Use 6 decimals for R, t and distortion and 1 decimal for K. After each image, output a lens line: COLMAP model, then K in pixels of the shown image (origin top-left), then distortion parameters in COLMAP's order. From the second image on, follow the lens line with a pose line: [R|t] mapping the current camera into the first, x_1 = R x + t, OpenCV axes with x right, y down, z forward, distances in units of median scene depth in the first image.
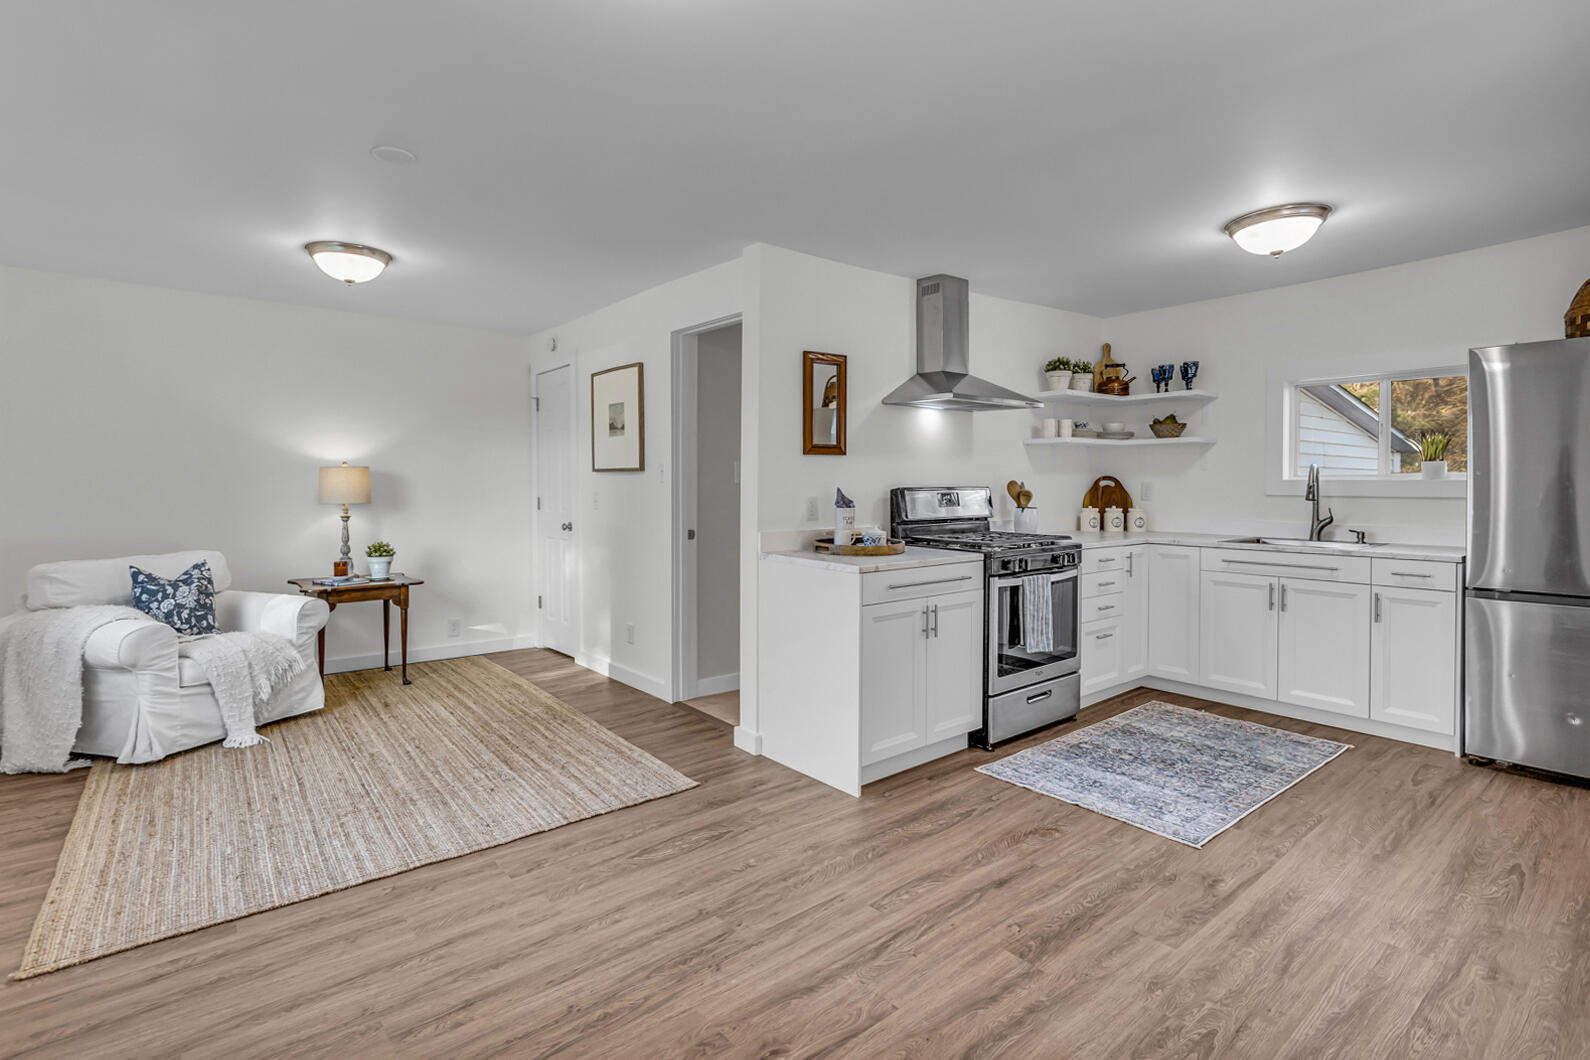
lens RADIAL K [[777.6, 0, 781.9], [0, 777.6, 492.6], [0, 0, 1]] dist [0.001407, 0.004816]
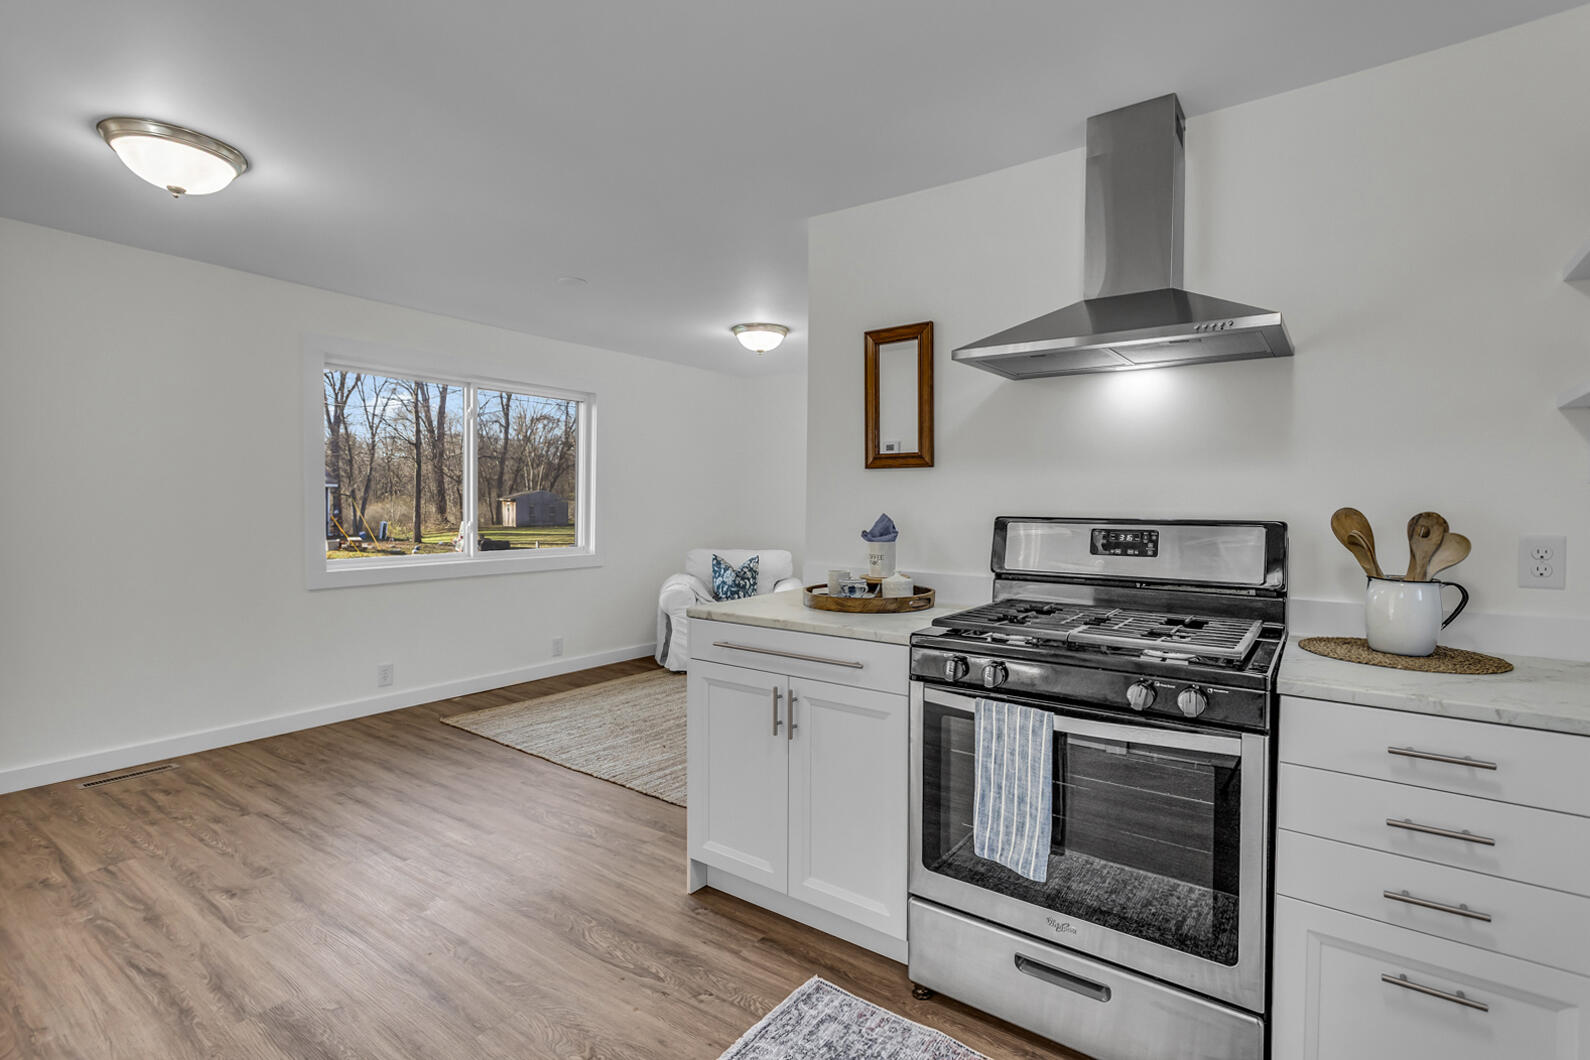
lens RADIAL K [[761.7, 0, 788.4], [0, 761.7, 519.6], [0, 0, 1]] dist [0.003186, 0.001130]
pose [[0.254370, 0.024164, -0.966805, 0.750271], [-0.025539, 0.999507, 0.018262, -0.011489], [0.966770, 0.020046, 0.254861, 0.759074]]
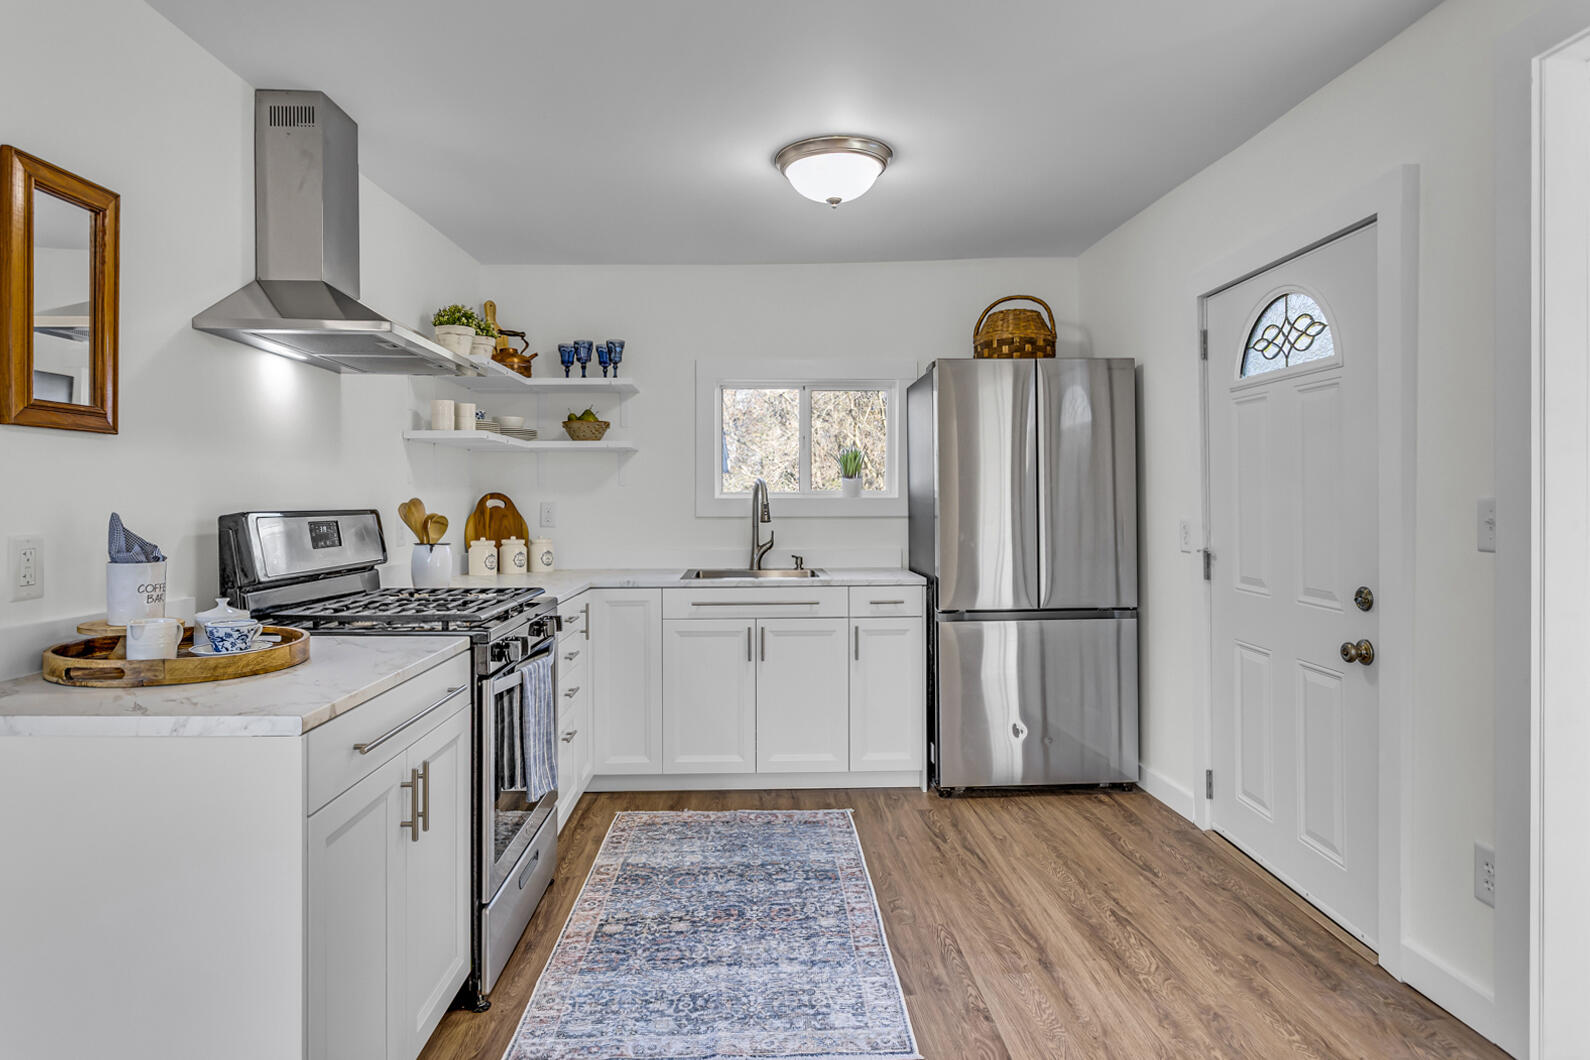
lens RADIAL K [[903.6, 0, 797.1], [0, 903.6, 504.7], [0, 0, 1]] dist [-0.002968, 0.001121]
pose [[0.595583, -0.004132, 0.803283, -0.094437], [0.015630, 0.999857, -0.006446, -0.002171], [-0.803142, 0.016394, 0.595562, 0.454868]]
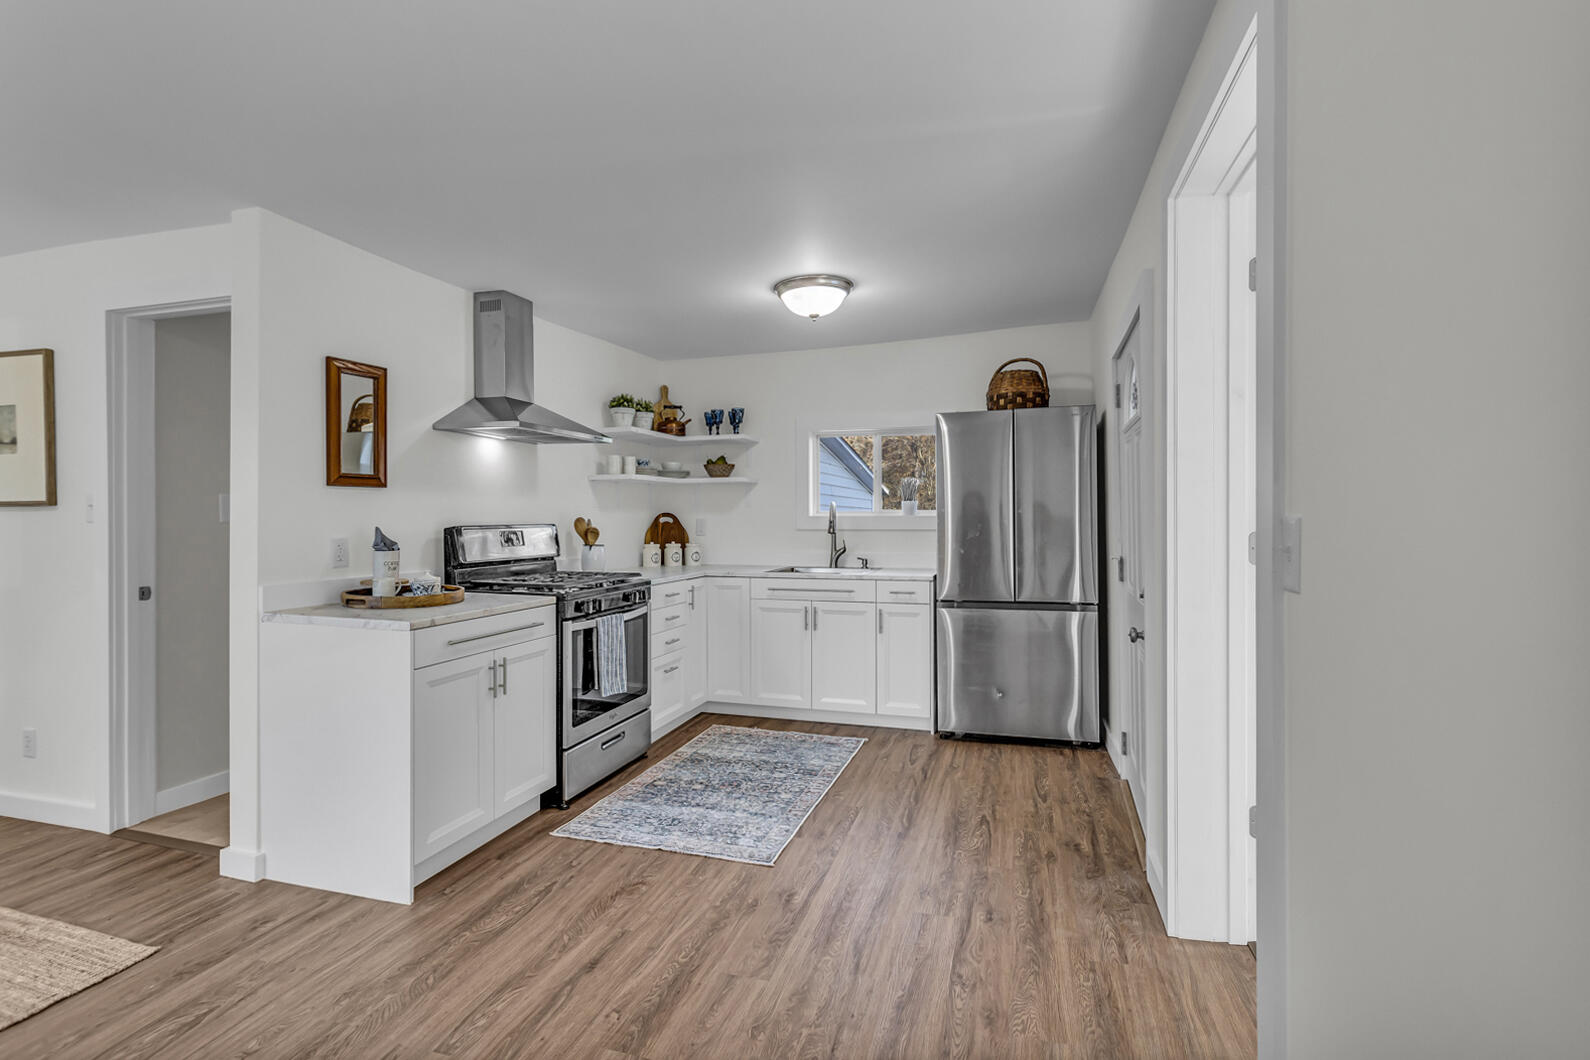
lens RADIAL K [[761.7, 0, 788.4], [0, 761.7, 519.6], [0, 0, 1]] dist [0.003186, 0.001130]
pose [[0.835500, -0.004971, 0.549467, -0.007206], [0.012289, 0.999878, -0.009641, -0.000744], [-0.549352, 0.014807, 0.835460, 0.087800]]
